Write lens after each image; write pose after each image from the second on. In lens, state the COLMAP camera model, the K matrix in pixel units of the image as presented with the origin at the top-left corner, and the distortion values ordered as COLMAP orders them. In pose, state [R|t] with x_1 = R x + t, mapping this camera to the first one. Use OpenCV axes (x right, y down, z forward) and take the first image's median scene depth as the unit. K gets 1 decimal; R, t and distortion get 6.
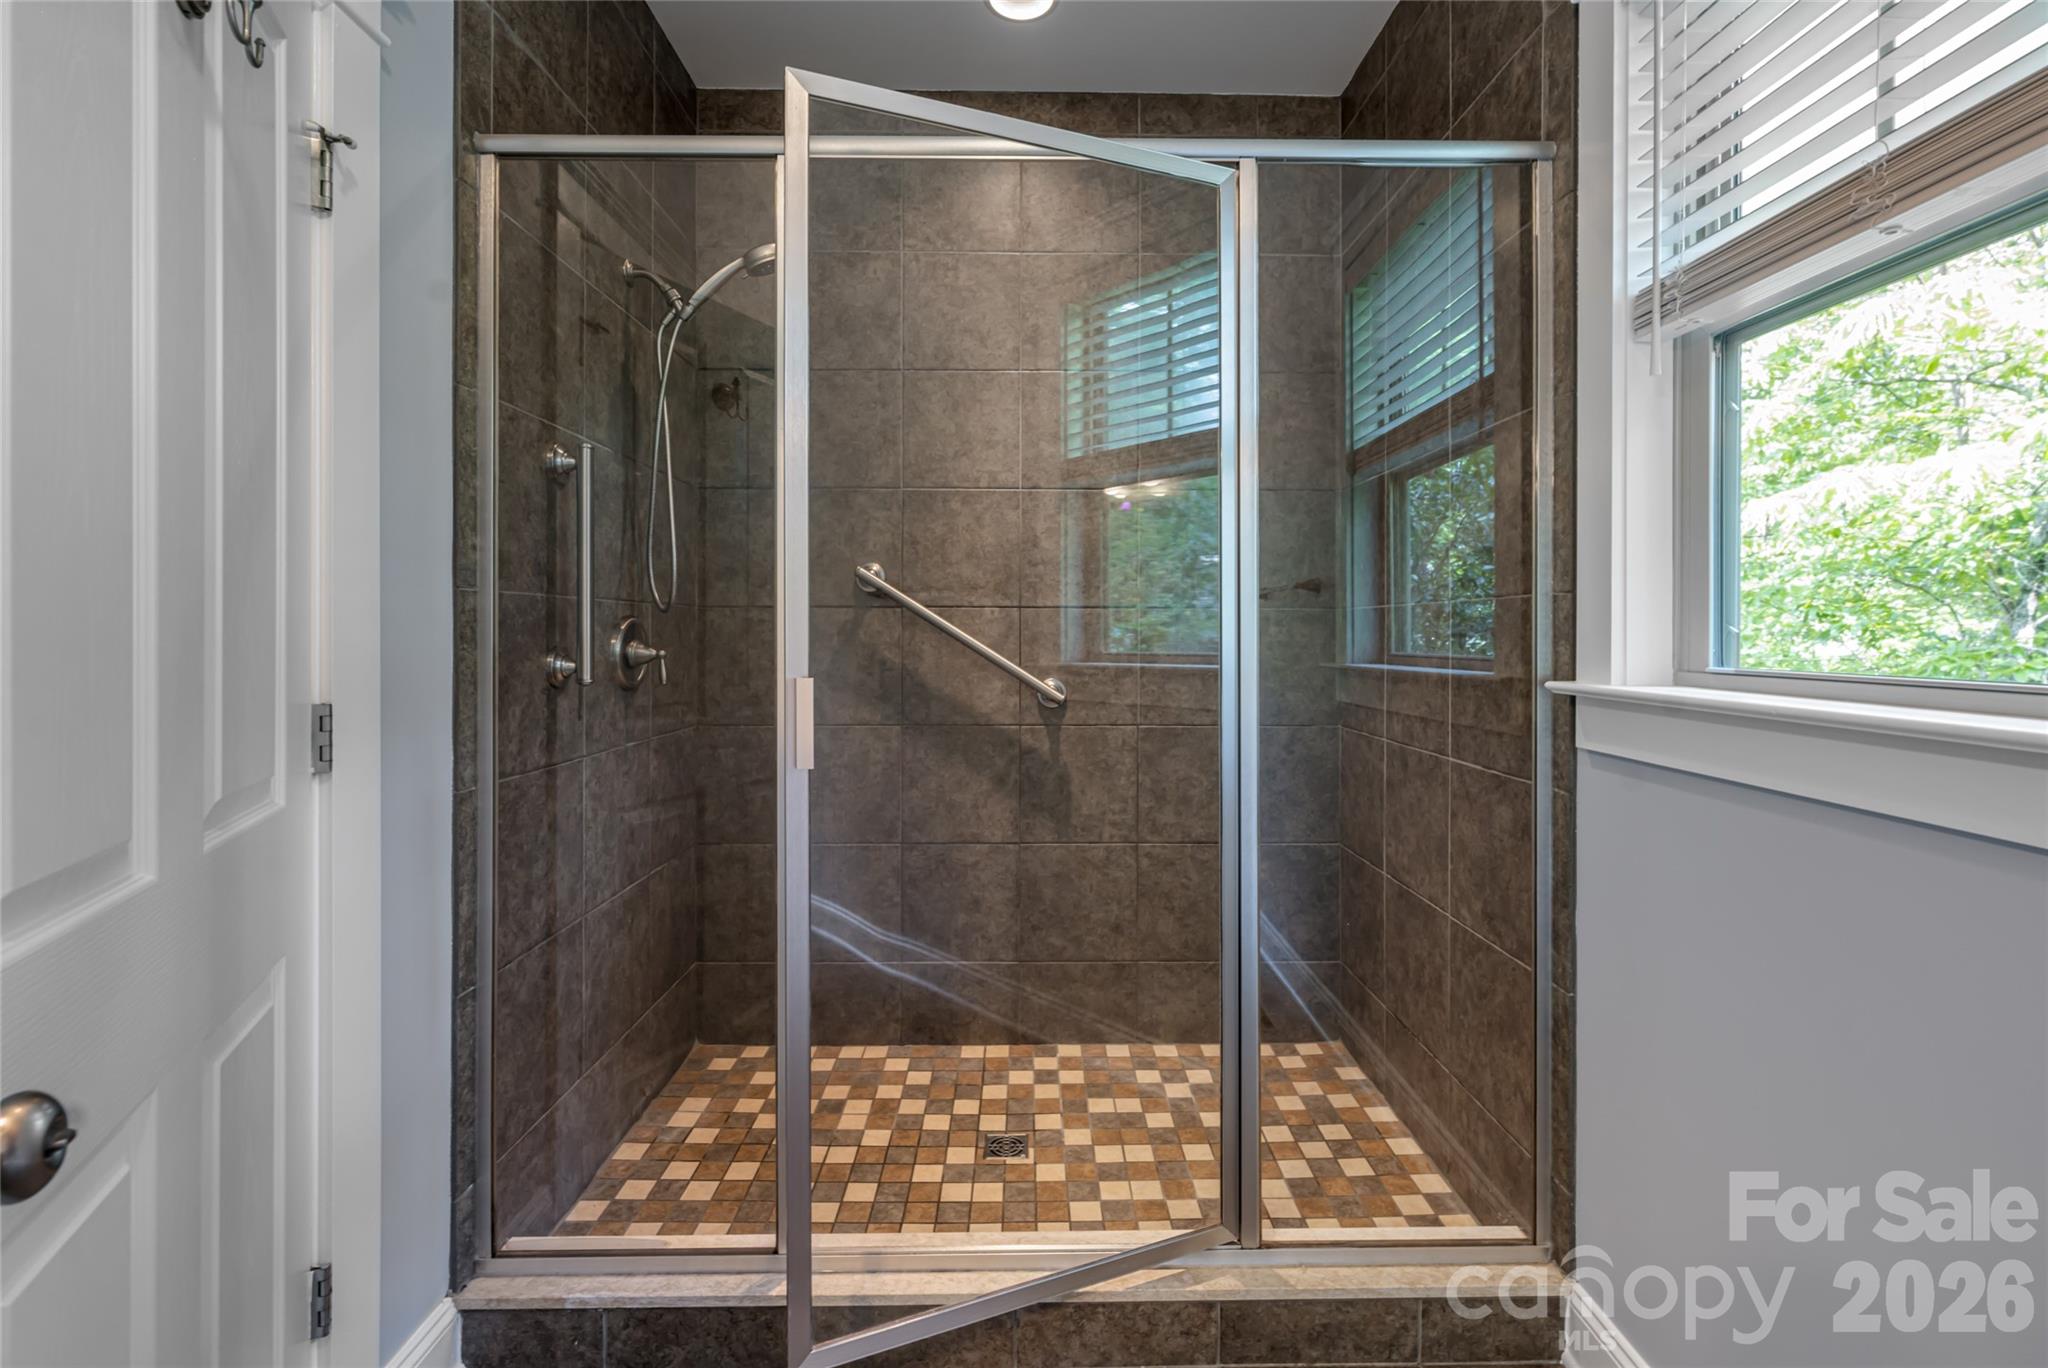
lens RADIAL K [[913.9, 0, 1028.7], [0, 913.9, 631.4], [0, 0, 1]] dist [-0.001581, 0.001631]
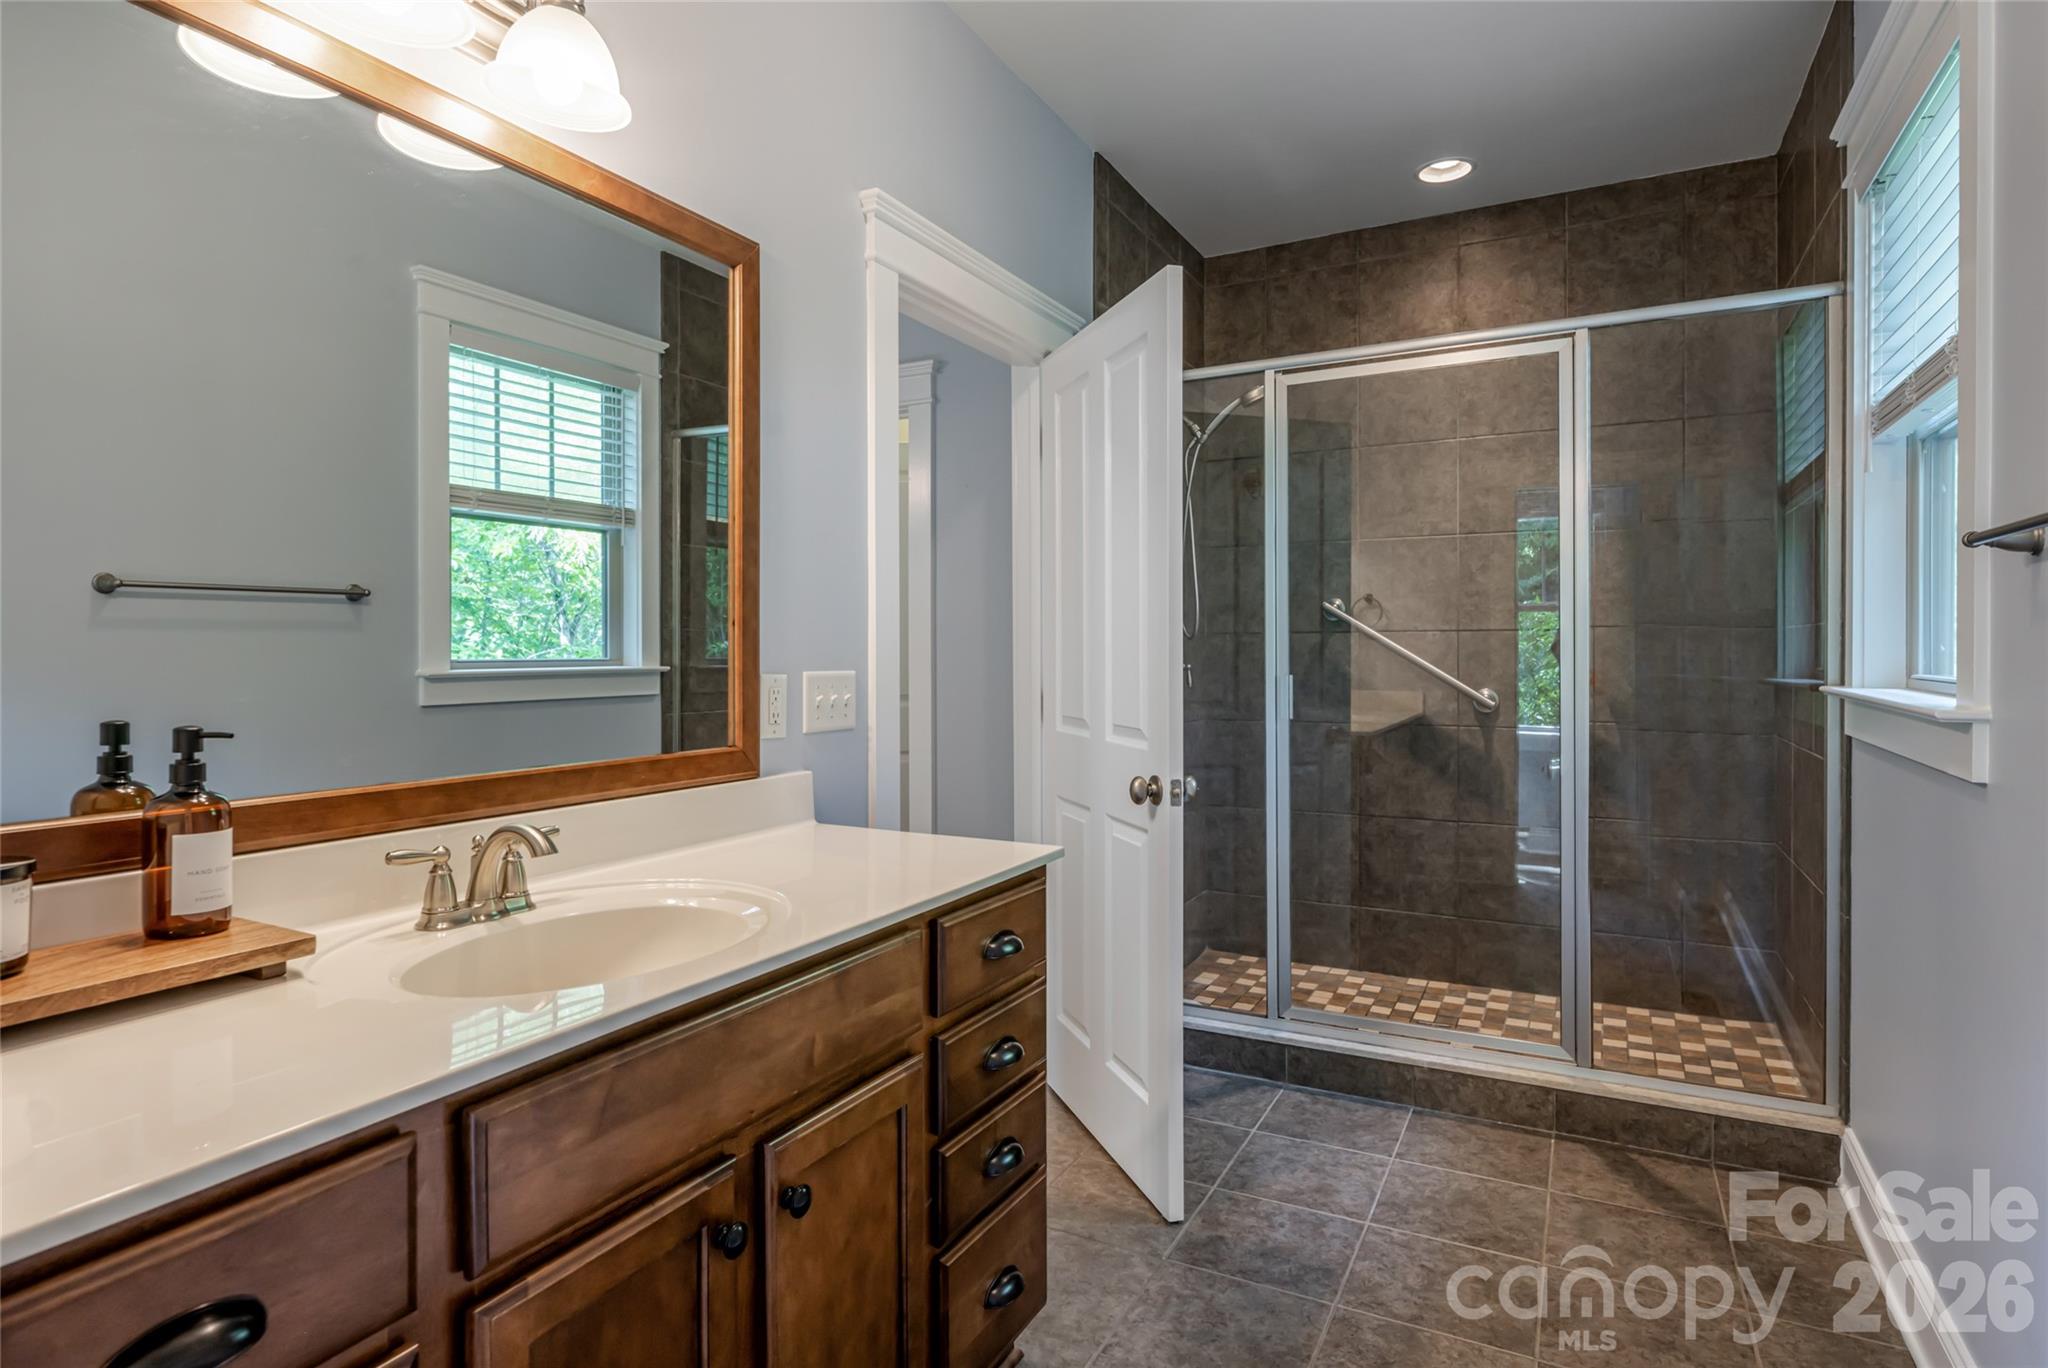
lens RADIAL K [[1100.4, 0, 1023.3], [0, 1100.4, 669.1], [0, 0, 1]] dist [0.004963, 0.001955]
pose [[0.888103, 0.001268, -0.459643, 0.156436], [0.007268, 0.999832, 0.016802, -0.003880], [0.459587, -0.018263, 0.887945, -0.605427]]
